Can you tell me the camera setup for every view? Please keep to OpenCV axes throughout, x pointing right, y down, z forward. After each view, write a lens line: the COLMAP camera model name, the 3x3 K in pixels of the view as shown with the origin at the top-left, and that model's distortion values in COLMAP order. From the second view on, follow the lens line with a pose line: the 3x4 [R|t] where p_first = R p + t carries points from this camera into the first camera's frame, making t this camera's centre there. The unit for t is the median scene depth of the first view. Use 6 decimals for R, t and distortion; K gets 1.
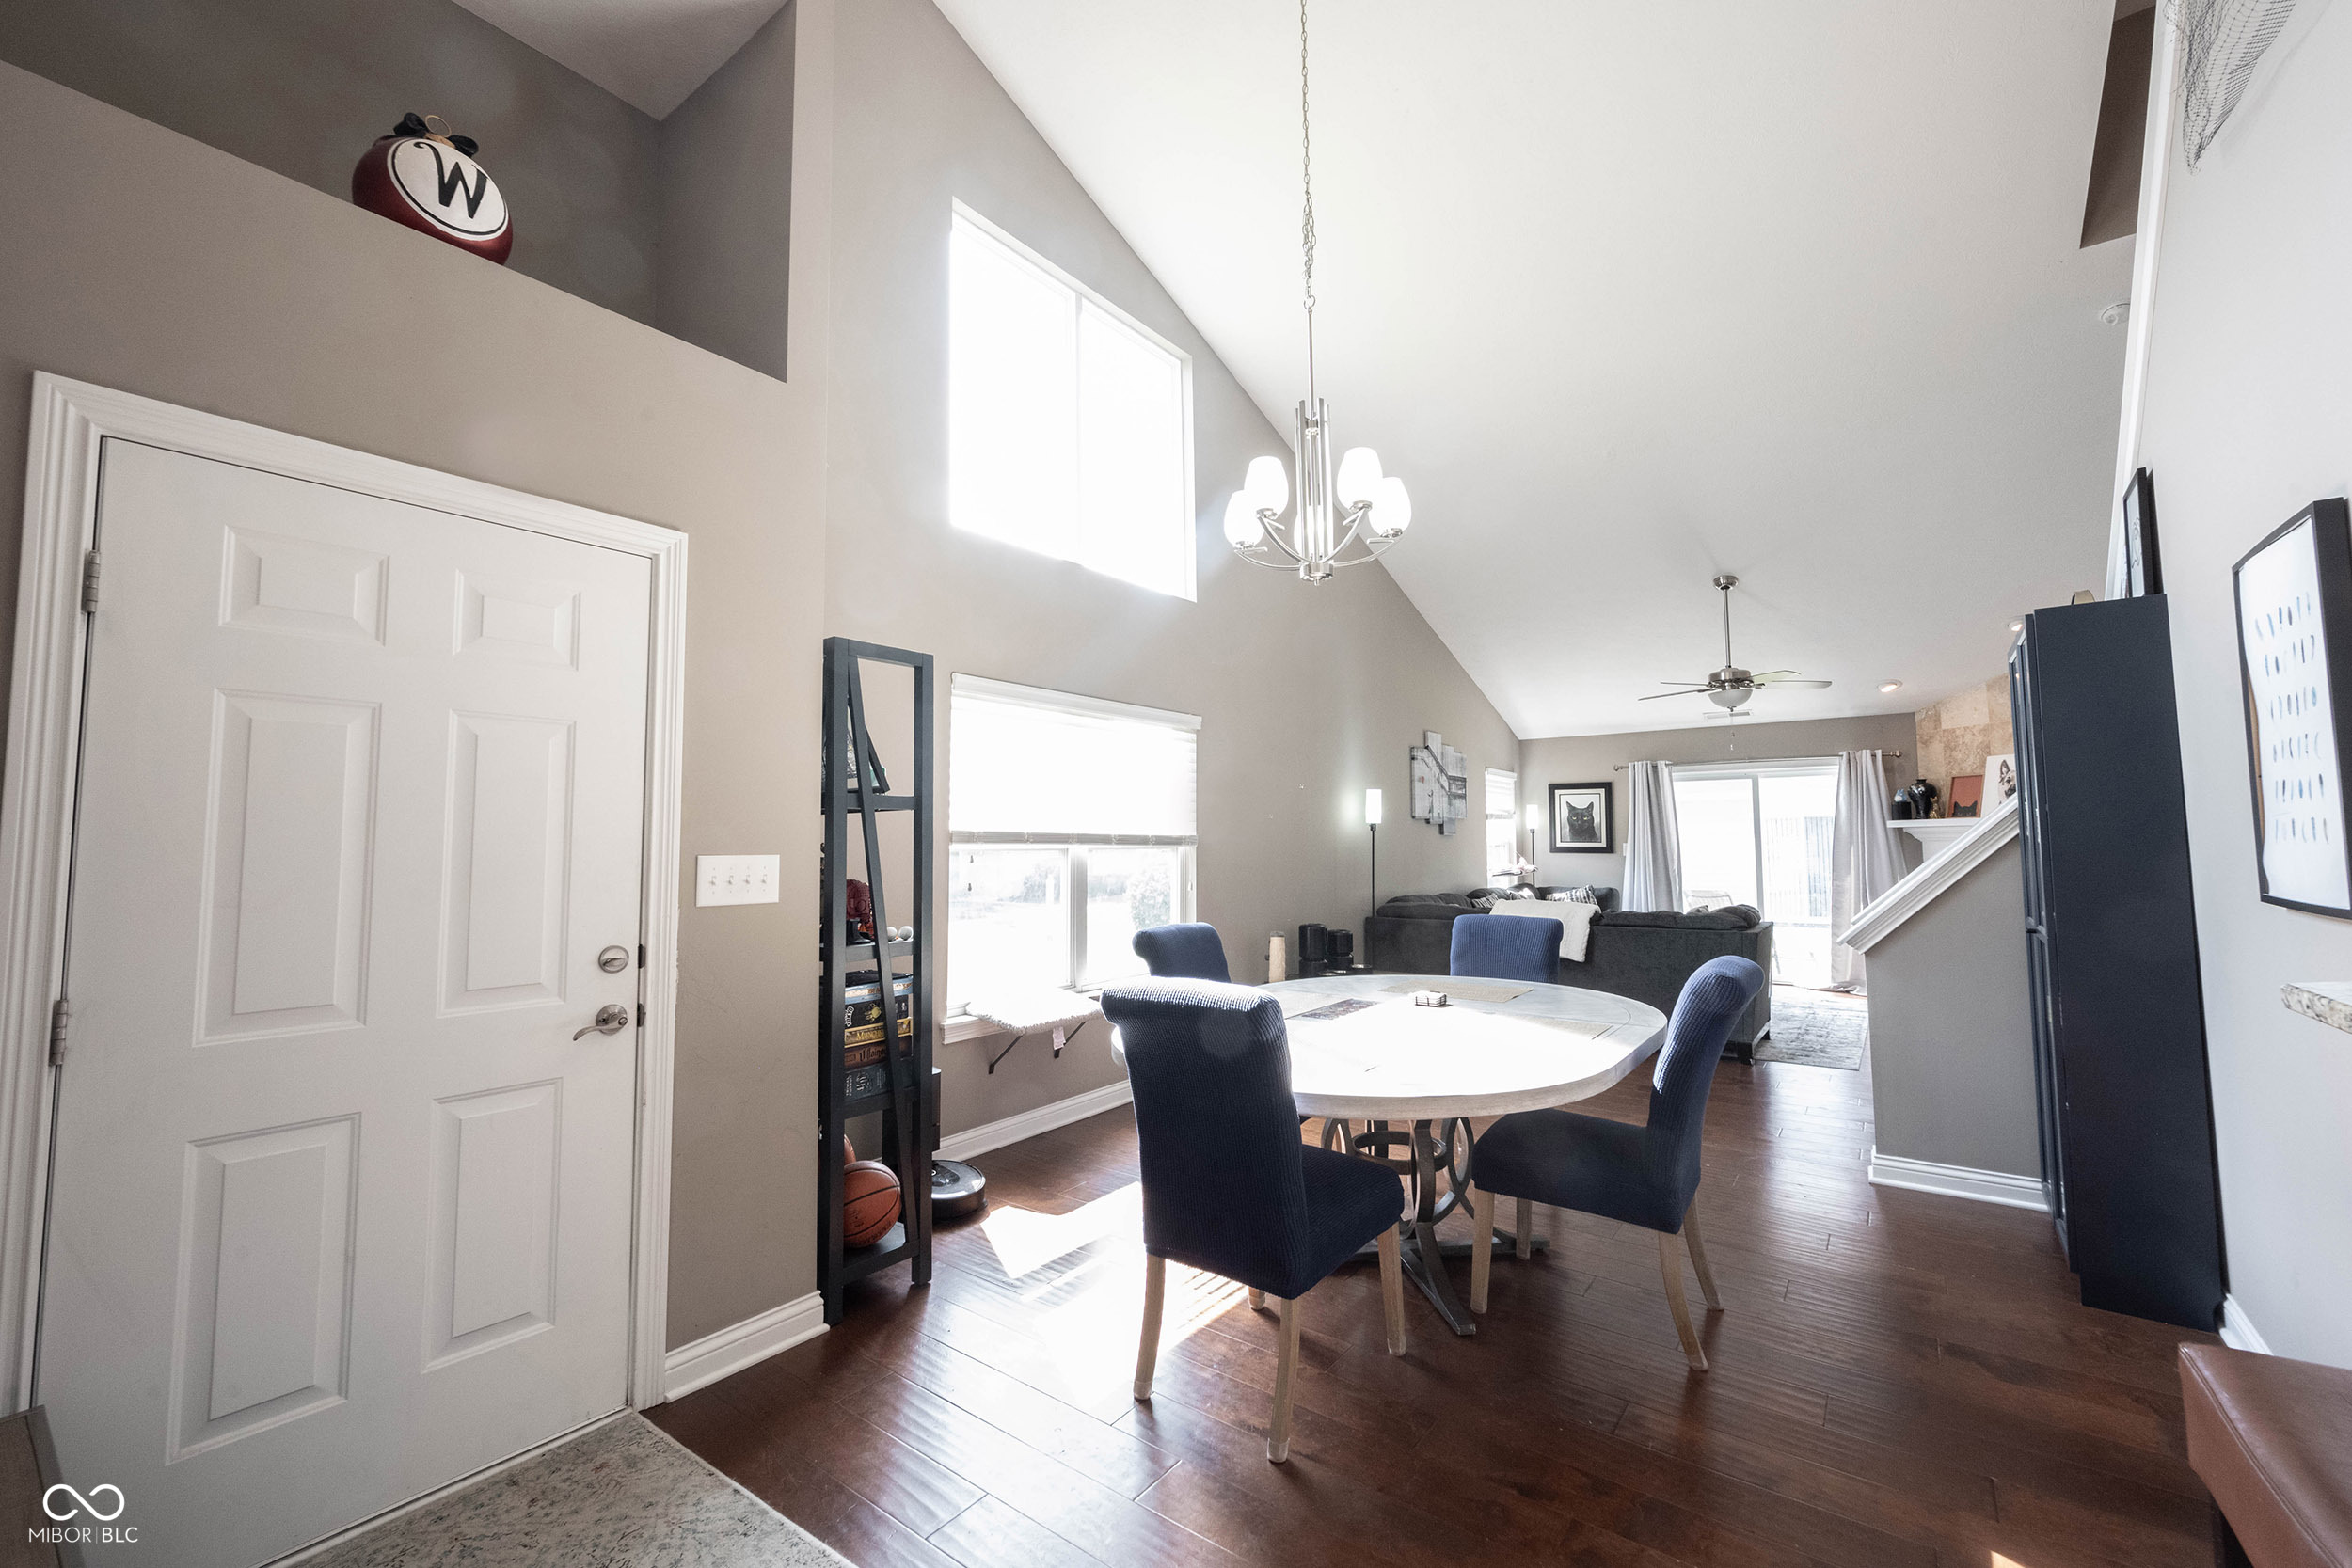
lens RADIAL K [[972.8, 0, 1168.5], [0, 972.8, 781.0], [0, 0, 1]] dist [-0.001812, -0.000089]
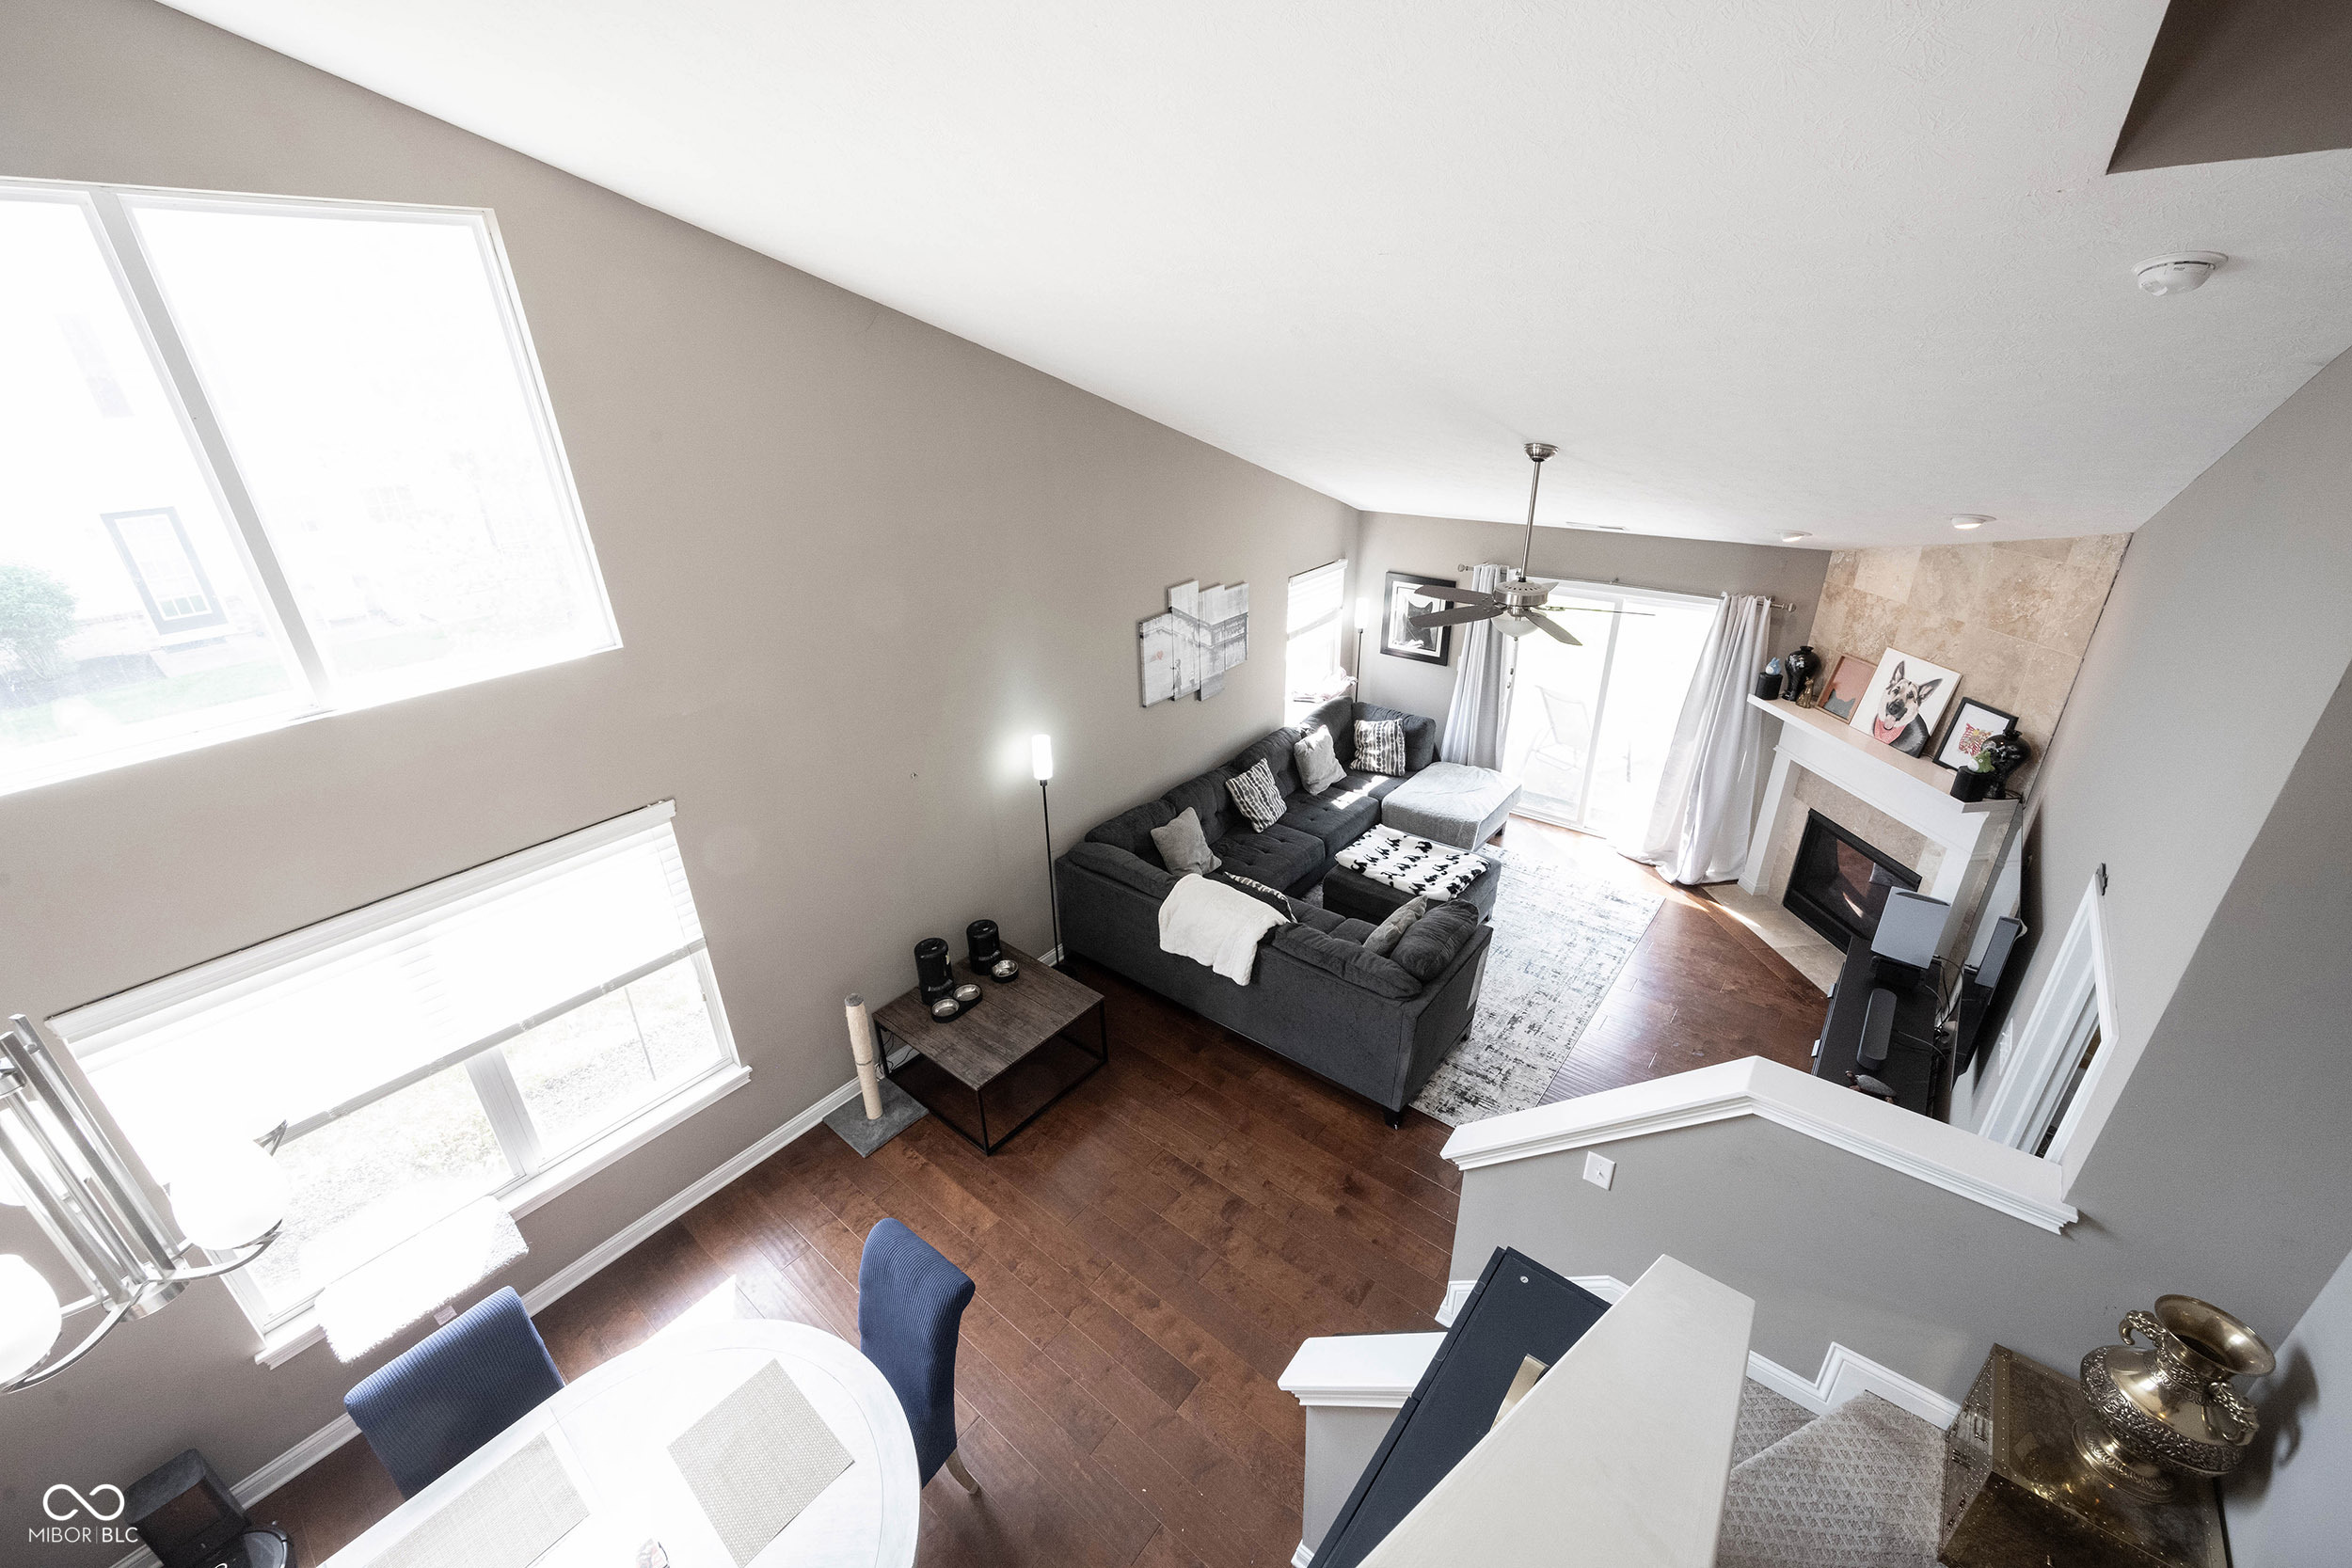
lens RADIAL K [[944.3, 0, 1163.4], [0, 944.3, 786.6], [0, 0, 1]] dist [-0.008396, 0.000338]
pose [[0.998803, -0.006857, -0.048422, 0.312982], [0.029688, 0.871819, 0.488928, -0.295279], [0.038863, -0.489781, 0.870979, 0.289101]]
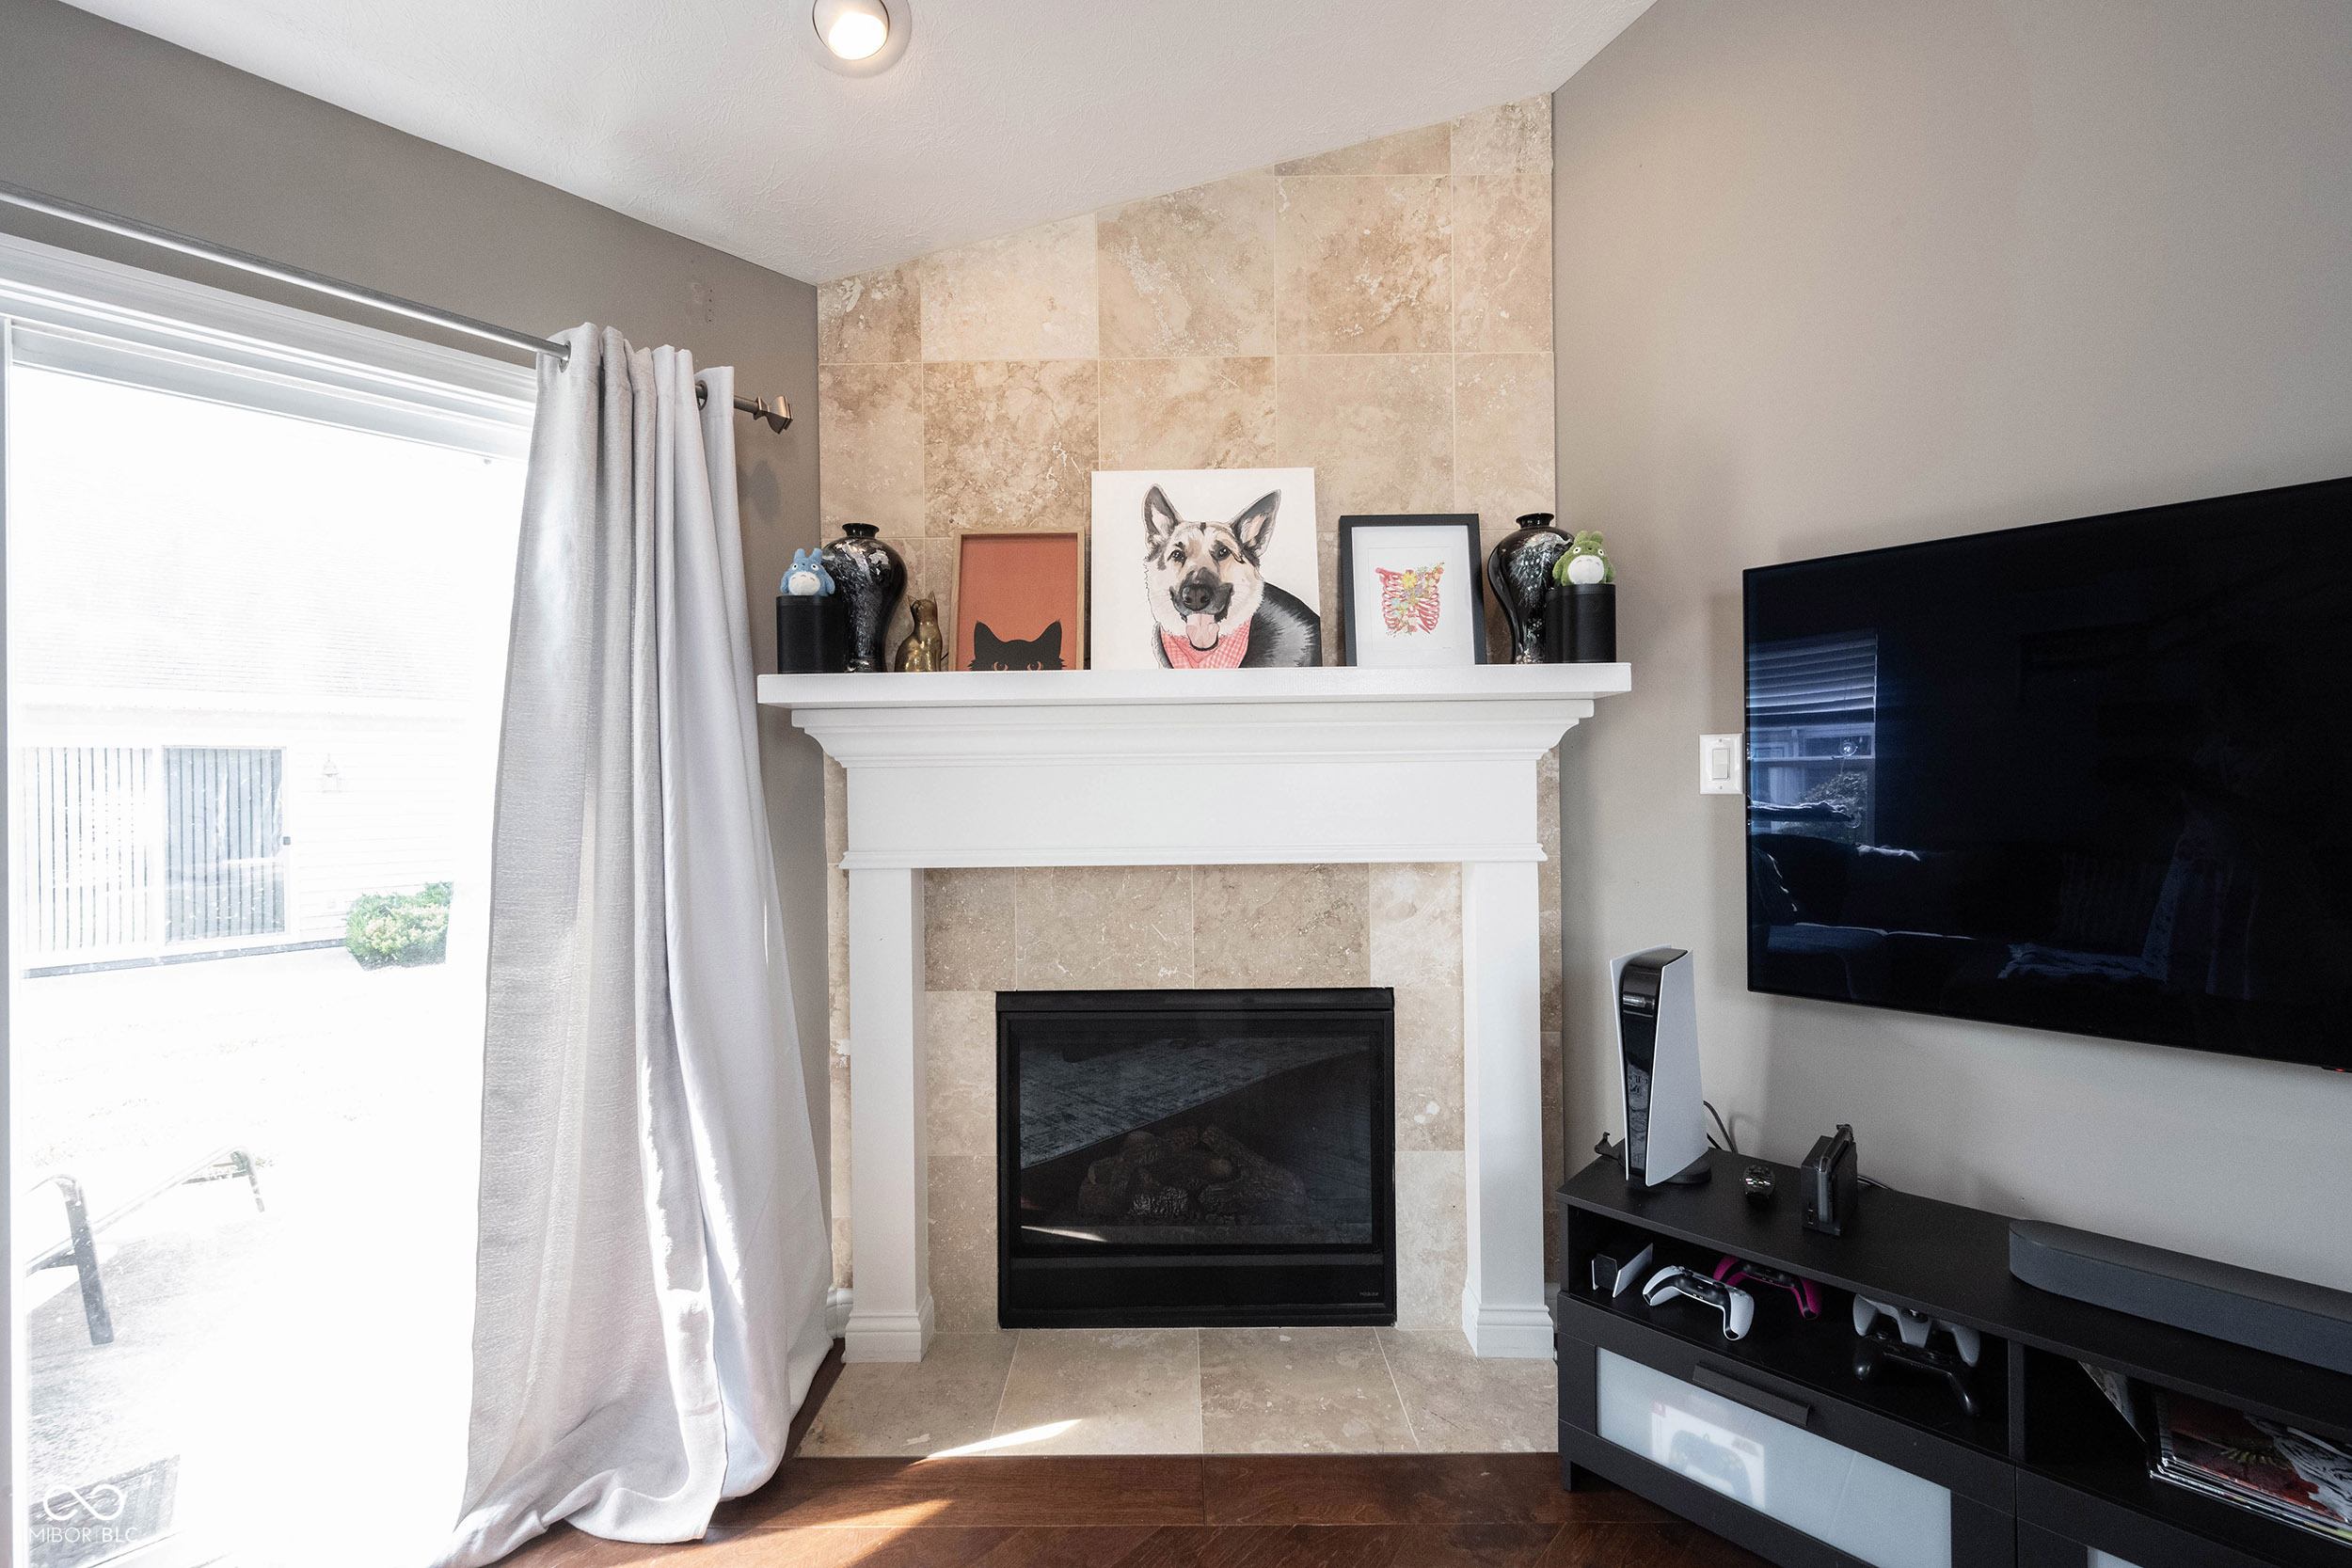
lens RADIAL K [[944.3, 0, 1163.4], [0, 944.3, 786.6], [0, 0, 1]] dist [-0.008396, 0.000338]
pose [[0.148131, 0.000927, 0.988967, 0.558614], [-0.053485, 0.998544, 0.007075, 0.063324], [-0.987520, -0.053943, 0.147965, 0.912853]]
